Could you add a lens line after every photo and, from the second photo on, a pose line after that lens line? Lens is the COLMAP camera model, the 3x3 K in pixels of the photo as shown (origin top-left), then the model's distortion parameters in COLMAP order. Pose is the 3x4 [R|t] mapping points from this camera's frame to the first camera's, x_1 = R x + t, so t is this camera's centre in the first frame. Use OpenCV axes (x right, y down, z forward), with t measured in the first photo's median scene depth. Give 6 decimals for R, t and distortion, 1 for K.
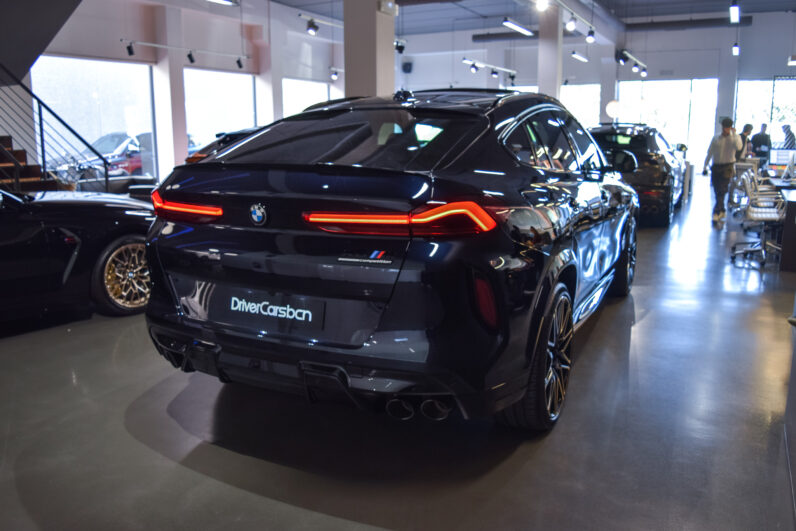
lens RADIAL K [[622.5, 0, 394.5], [0, 622.5, 263.7], [0, 0, 1]] dist [-0.103203, 0.045694]
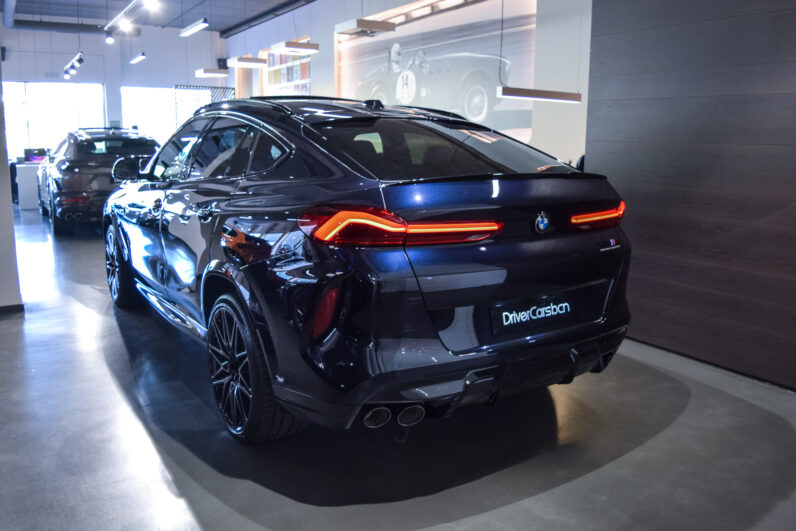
lens RADIAL K [[622.5, 0, 394.5], [0, 622.5, 263.7], [0, 0, 1]] dist [-0.103203, 0.045694]
pose [[0.526562, -0.160223, 0.834901, -1.176407], [0.165333, 0.982628, 0.084300, -0.134348], [-0.833905, 0.093647, 0.543905, 0.617886]]
